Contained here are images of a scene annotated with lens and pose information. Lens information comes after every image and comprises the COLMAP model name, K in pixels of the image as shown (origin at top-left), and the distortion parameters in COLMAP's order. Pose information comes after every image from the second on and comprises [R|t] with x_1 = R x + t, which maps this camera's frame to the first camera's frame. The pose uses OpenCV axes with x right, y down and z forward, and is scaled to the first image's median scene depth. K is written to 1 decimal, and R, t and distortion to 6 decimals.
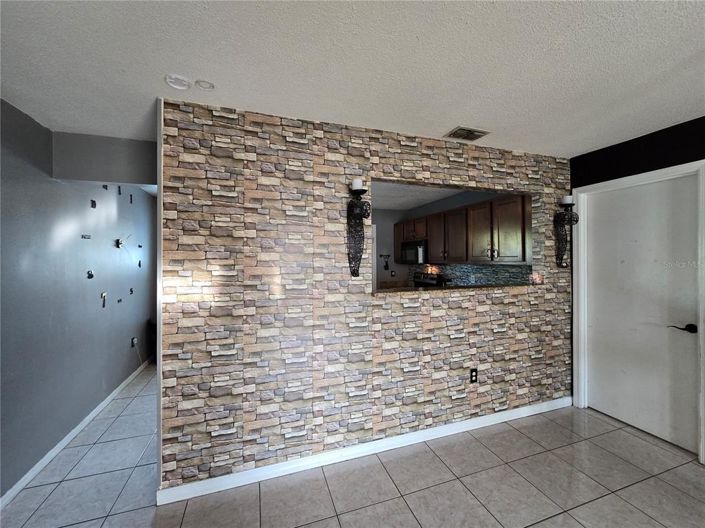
lens RADIAL K [[288.3, 0, 352.4], [0, 288.3, 259.3], [0, 0, 1]] dist [-0.004436, 0.000525]
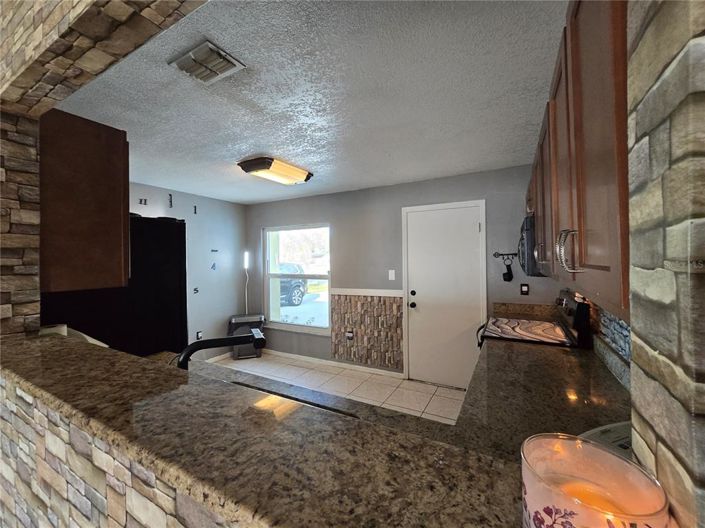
lens RADIAL K [[288.3, 0, 358.2], [0, 288.3, 259.9], [0, 0, 1]] dist [-0.004436, 0.000525]
pose [[0.677668, -0.001188, -0.735367, 0.774547], [0.007491, 0.999958, 0.005288, -0.017834], [0.735330, -0.009092, 0.677649, 1.051526]]
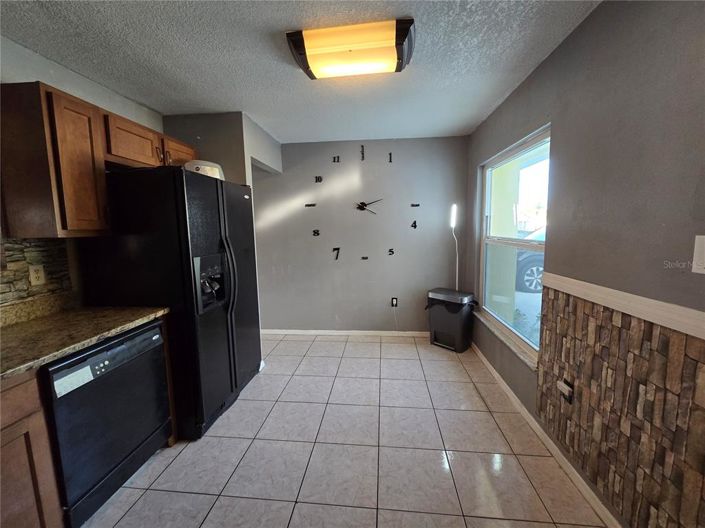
lens RADIAL K [[288.3, 0, 354.8], [0, 288.3, 259.3], [0, 0, 1]] dist [-0.004436, 0.000525]
pose [[-0.410163, 0.116609, -0.904527, 0.309075], [0.020899, 0.992734, 0.118504, 0.021843], [0.911773, 0.029702, -0.409619, 1.958856]]
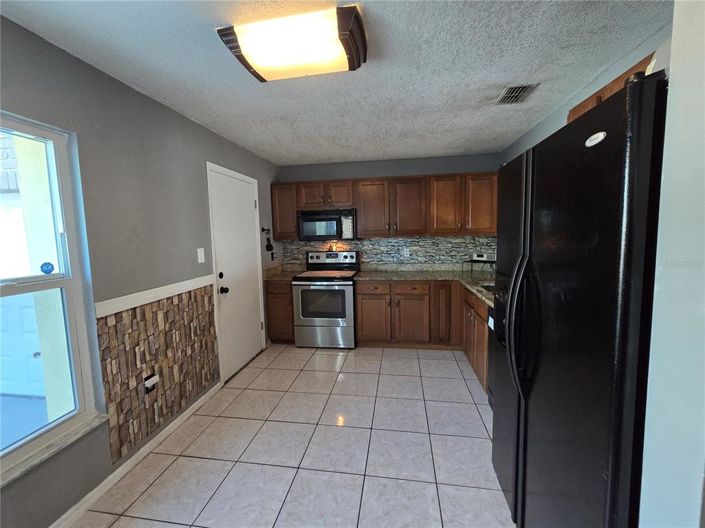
lens RADIAL K [[288.3, 0, 356.0], [0, 288.3, 264.2], [0, 0, 1]] dist [-0.004436, 0.000525]
pose [[0.456053, -0.099535, 0.884369, -0.933106], [0.021980, 0.994683, 0.100616, 0.009963], [-0.889681, -0.026448, 0.455816, 1.234279]]
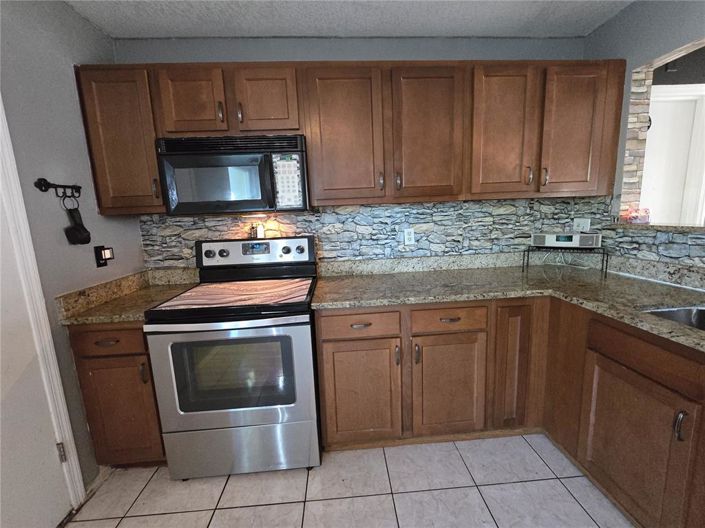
lens RADIAL K [[288.3, 0, 354.2], [0, 288.3, 259.7], [0, 0, 1]] dist [-0.004436, 0.000525]
pose [[0.258293, -0.154699, 0.953600, -0.152017], [0.039610, 0.987961, 0.149544, 0.053434], [-0.965254, -0.000854, 0.261312, 1.685330]]
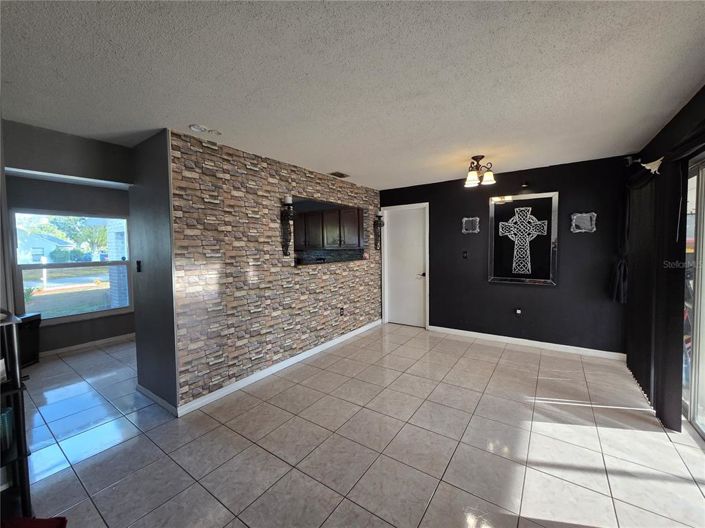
lens RADIAL K [[288.3, 0, 355.0], [0, 288.3, 259.0], [0, 0, 1]] dist [-0.004436, 0.000525]
pose [[0.804658, -0.033077, 0.592816, -0.576558], [0.012205, 0.999157, 0.039183, 0.014980], [-0.593613, -0.024294, 0.804384, -0.482251]]
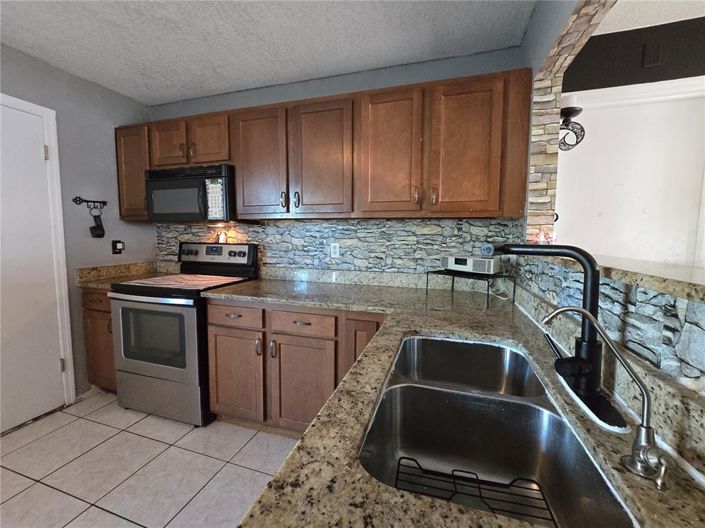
lens RADIAL K [[288.3, 0, 355.3], [0, 288.3, 260.0], [0, 0, 1]] dist [-0.004436, 0.000525]
pose [[0.585975, -0.059110, 0.808171, 0.006043], [-0.011585, 0.996623, 0.081294, 0.075302], [-0.810247, -0.056998, 0.583311, 1.143412]]
